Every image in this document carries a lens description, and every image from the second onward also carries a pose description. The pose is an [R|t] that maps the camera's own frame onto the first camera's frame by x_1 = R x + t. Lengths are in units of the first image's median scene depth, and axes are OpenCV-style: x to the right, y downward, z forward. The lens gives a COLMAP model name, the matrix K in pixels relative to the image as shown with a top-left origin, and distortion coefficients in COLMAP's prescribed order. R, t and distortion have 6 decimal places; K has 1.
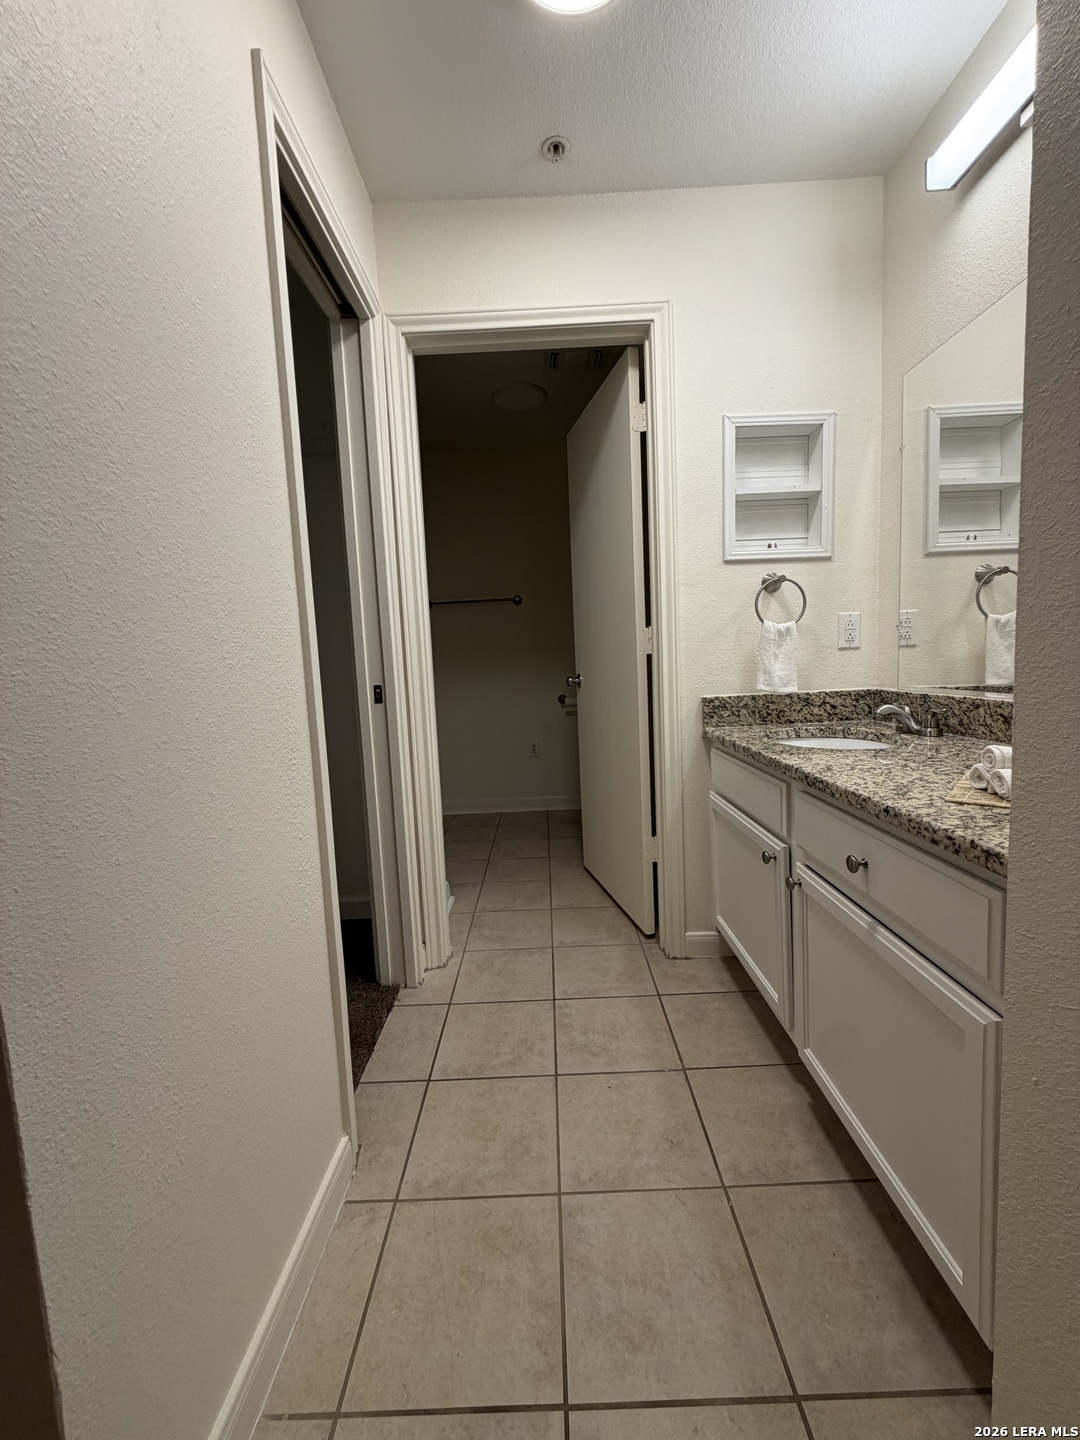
lens RADIAL K [[573.6, 0, 539.1], [0, 573.6, 714.2], [0, 0, 1]] dist [-0.000614, 0.000418]
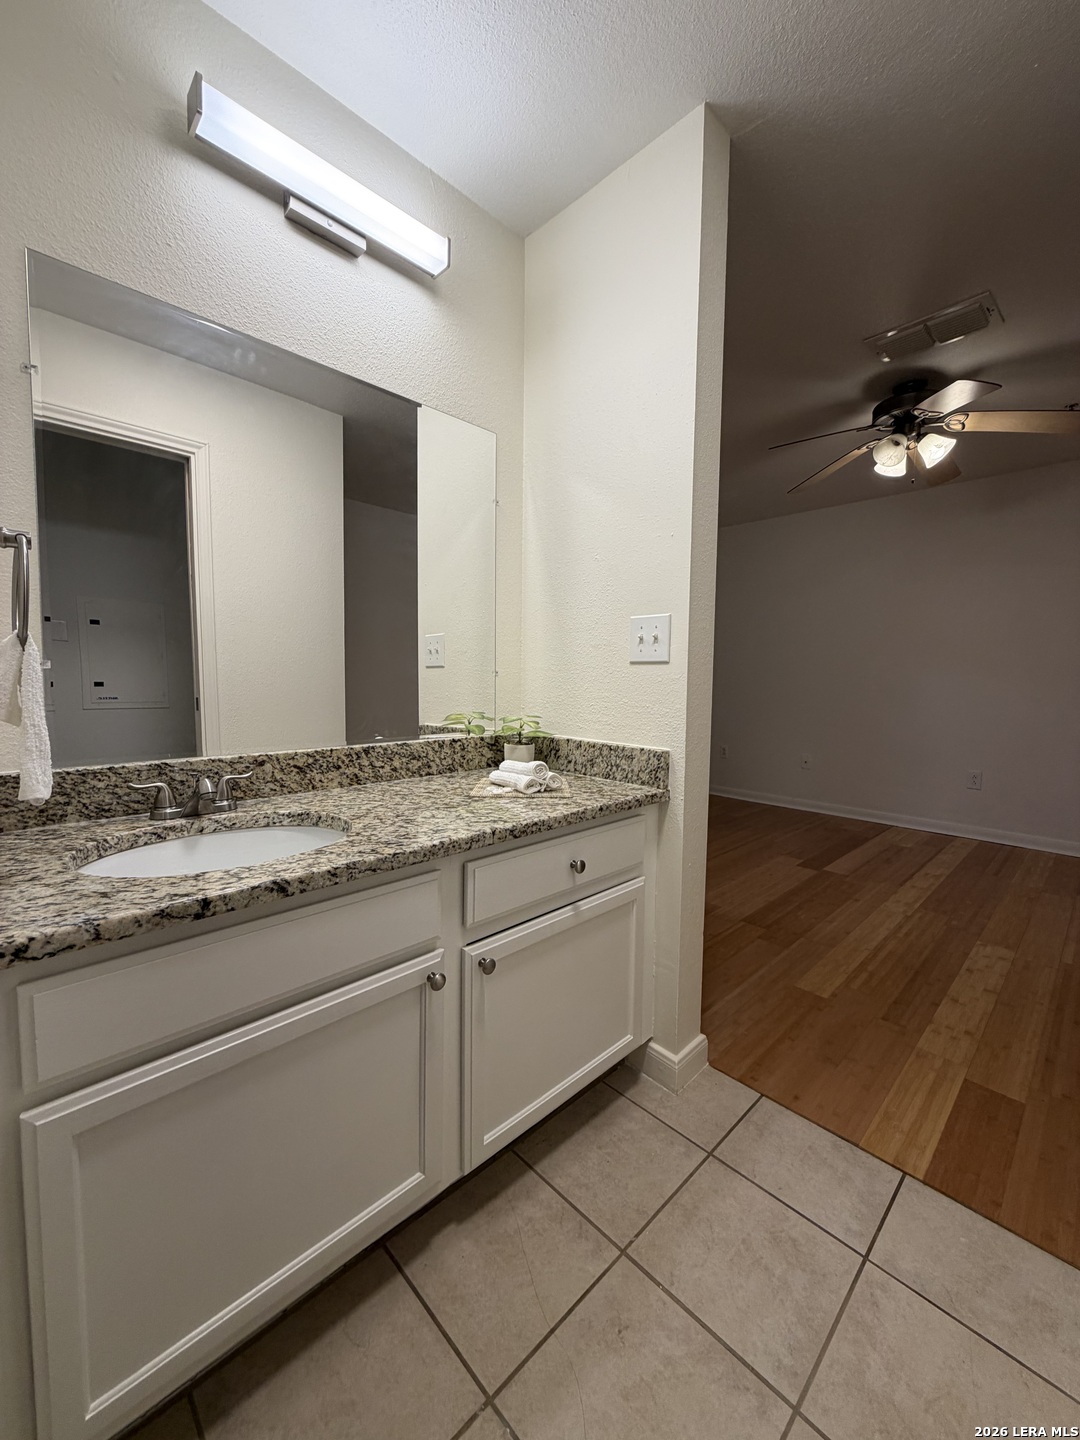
lens RADIAL K [[573.6, 0, 539.1], [0, 573.6, 714.2], [0, 0, 1]] dist [-0.000614, 0.000418]
pose [[-0.700820, -0.010139, 0.713266, -0.159287], [0.085796, 0.991442, 0.098391, -0.111817], [-0.708160, 0.130150, -0.693953, 1.017026]]
